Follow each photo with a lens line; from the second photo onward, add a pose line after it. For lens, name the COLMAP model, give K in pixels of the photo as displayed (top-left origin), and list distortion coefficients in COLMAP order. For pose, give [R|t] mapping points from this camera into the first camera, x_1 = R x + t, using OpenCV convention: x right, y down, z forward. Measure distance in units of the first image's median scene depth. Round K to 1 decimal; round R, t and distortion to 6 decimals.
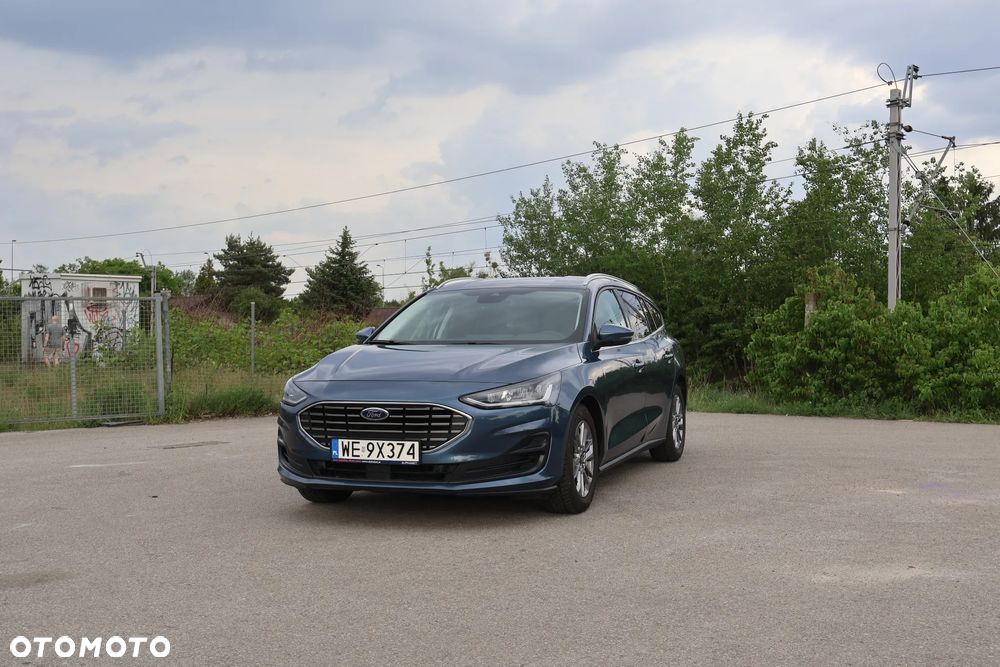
lens RADIAL K [[1144.4, 0, 500.0], [0, 1144.4, 333.5], [0, 0, 1]] dist [0.018428, 0.006050]
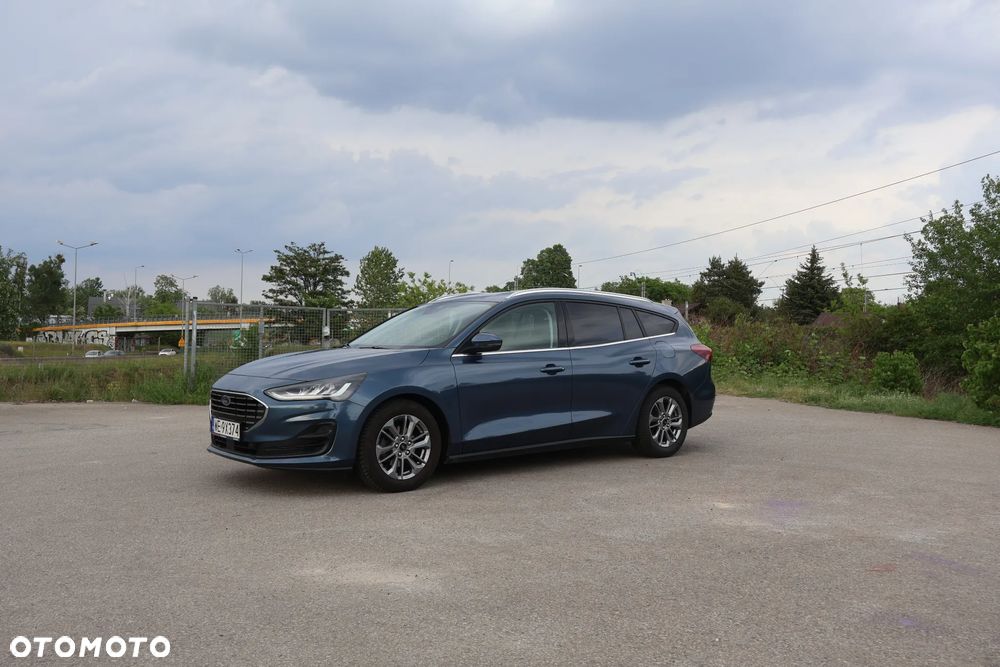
lens RADIAL K [[893.2, 0, 498.4], [0, 893.2, 360.9], [0, 0, 1]] dist [0.011333, 0.011813]
pose [[0.856201, 0.026401, -0.515968, 0.449680], [-0.010281, 0.999366, 0.034075, -0.008588], [0.516541, -0.023870, 0.855930, 0.187231]]
